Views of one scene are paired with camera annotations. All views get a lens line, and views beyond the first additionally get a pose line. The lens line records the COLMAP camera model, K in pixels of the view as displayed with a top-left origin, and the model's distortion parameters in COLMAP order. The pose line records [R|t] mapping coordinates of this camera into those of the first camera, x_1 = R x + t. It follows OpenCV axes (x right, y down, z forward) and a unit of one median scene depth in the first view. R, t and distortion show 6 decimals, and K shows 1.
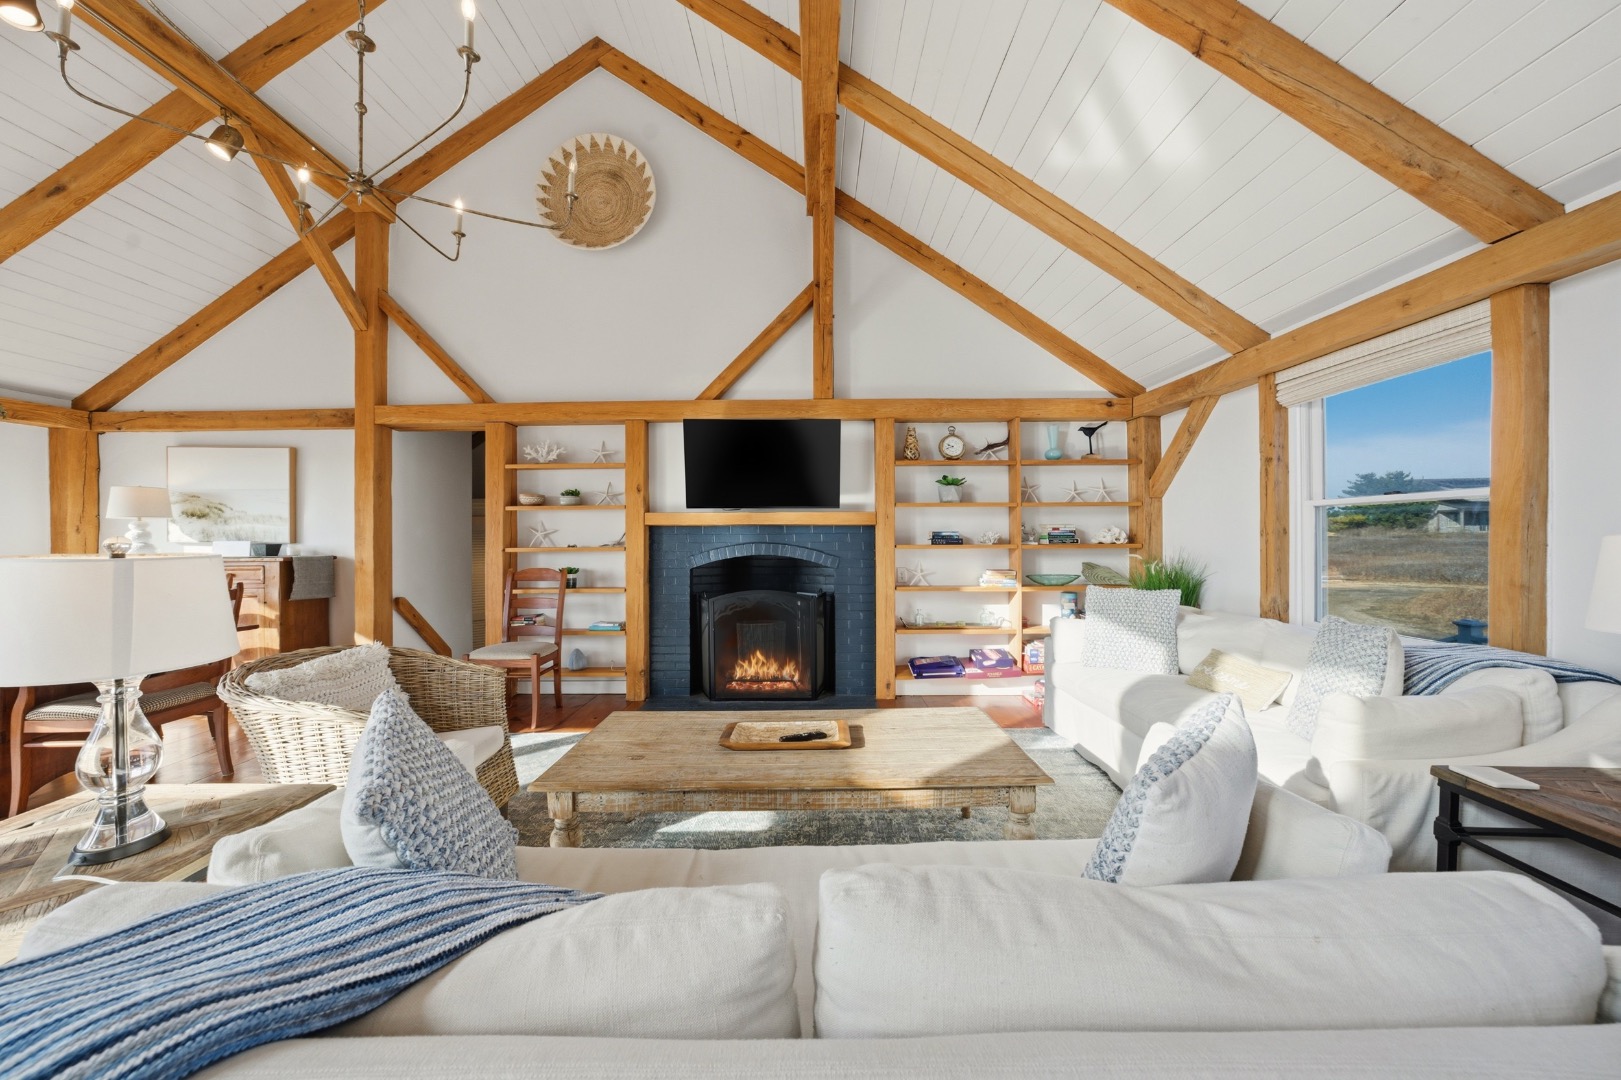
lens RADIAL K [[561.2, 0, 802.9], [0, 561.2, 536.4], [0, 0, 1]] dist [-0.007333, 0.001212]
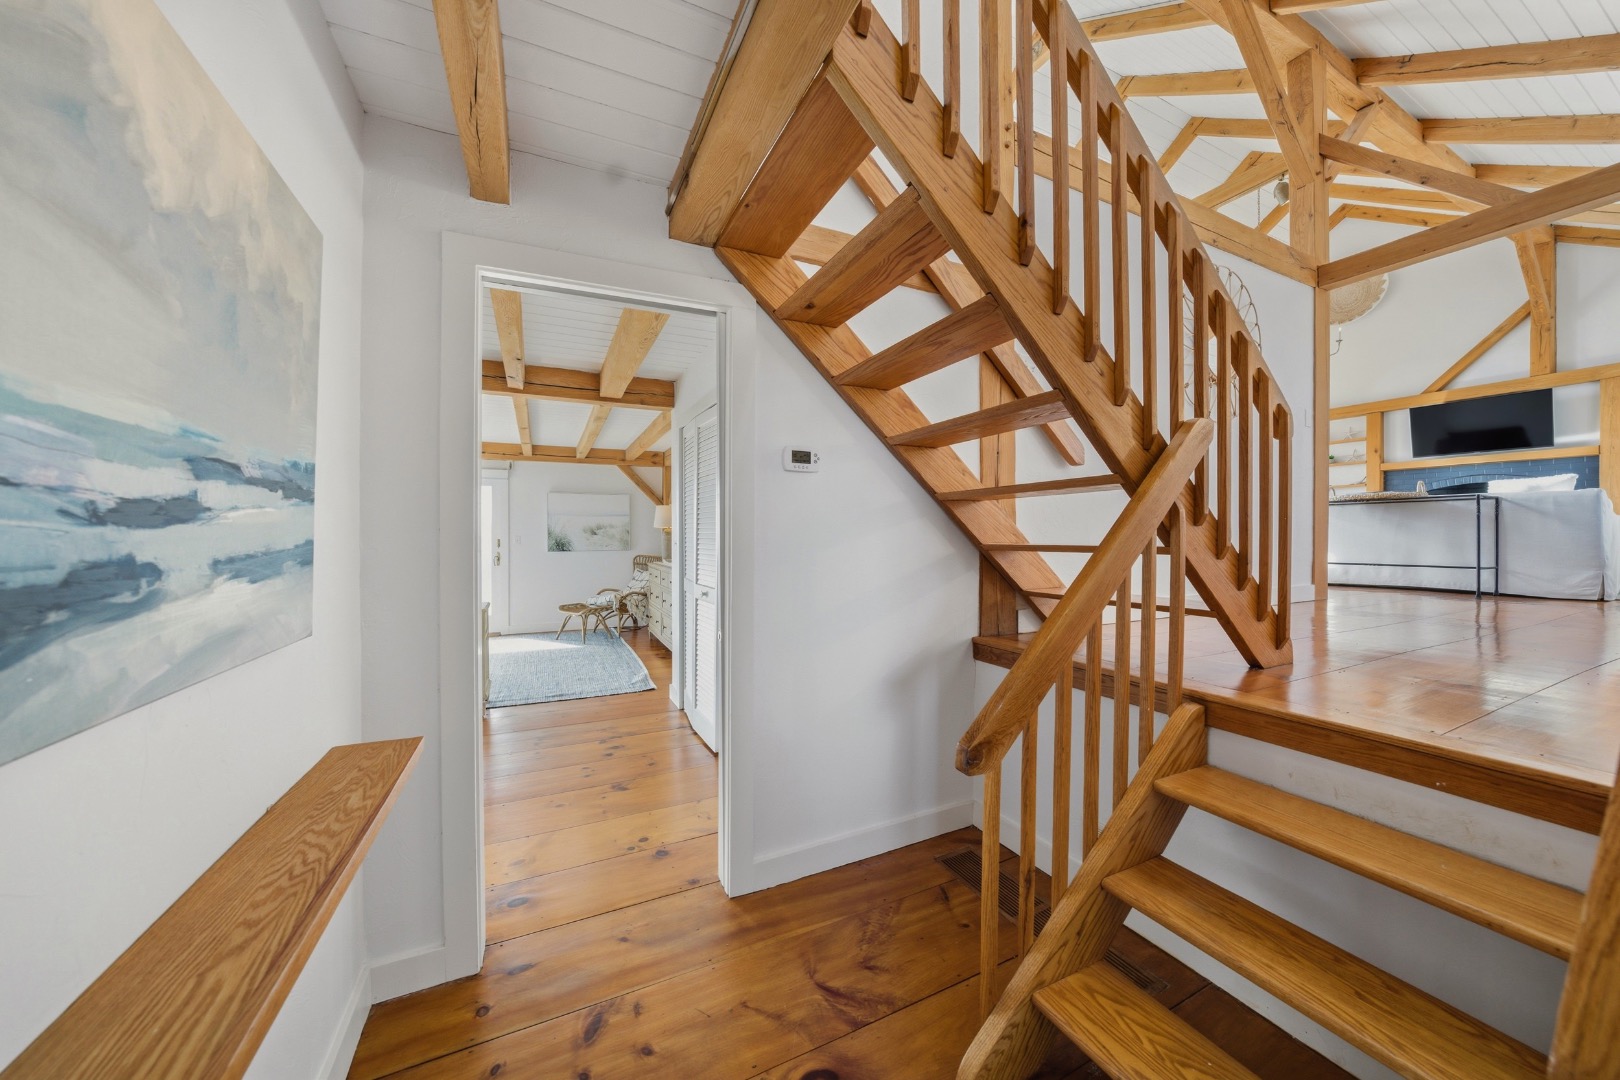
lens RADIAL K [[560.8, 0, 813.2], [0, 560.8, 538.5], [0, 0, 1]] dist [-0.007333, 0.001212]
pose [[0.465292, 0.003958, -0.885149, 0.440587], [0.000212, 0.999989, 0.004583, 0.184234], [0.885157, -0.002320, 0.465286, -1.399477]]
